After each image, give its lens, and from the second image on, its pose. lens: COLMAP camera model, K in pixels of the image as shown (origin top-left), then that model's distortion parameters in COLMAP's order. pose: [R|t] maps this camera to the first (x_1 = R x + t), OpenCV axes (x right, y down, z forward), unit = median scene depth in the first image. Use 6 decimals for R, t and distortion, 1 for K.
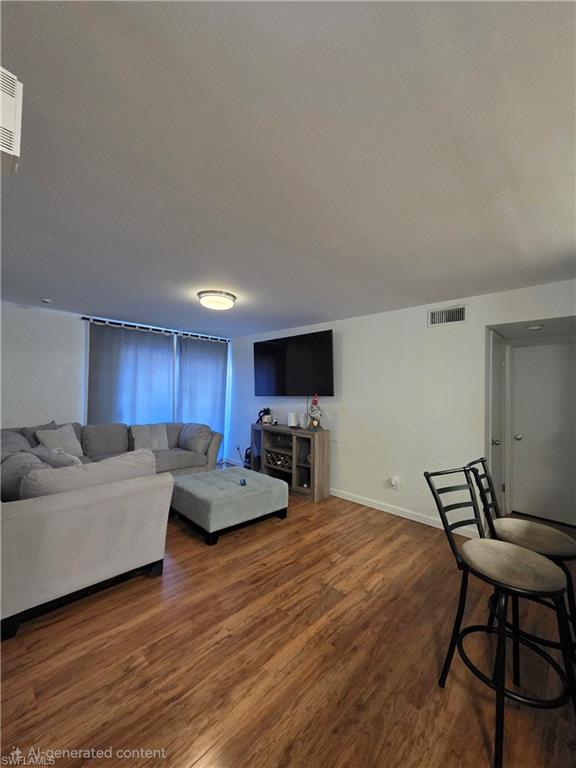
lens RADIAL K [[308.2, 0, 288.2], [0, 308.2, 385.8], [0, 0, 1]] dist [0.002663, -0.000186]
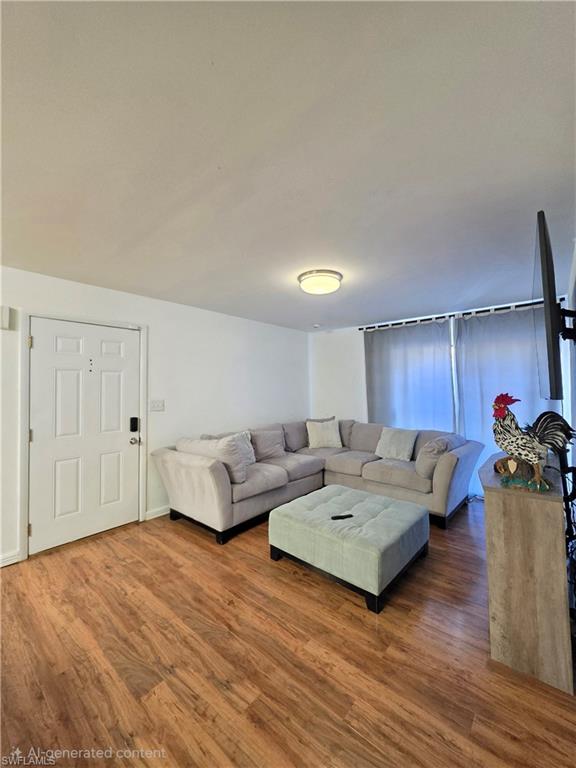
lens RADIAL K [[308.2, 0, 286.7], [0, 308.2, 381.1], [0, 0, 1]] dist [0.002663, -0.000186]
pose [[0.063697, -0.050925, -0.996669, 0.776067], [0.024519, 0.998476, -0.049450, 0.041911], [0.997668, -0.021287, 0.064848, 1.116722]]
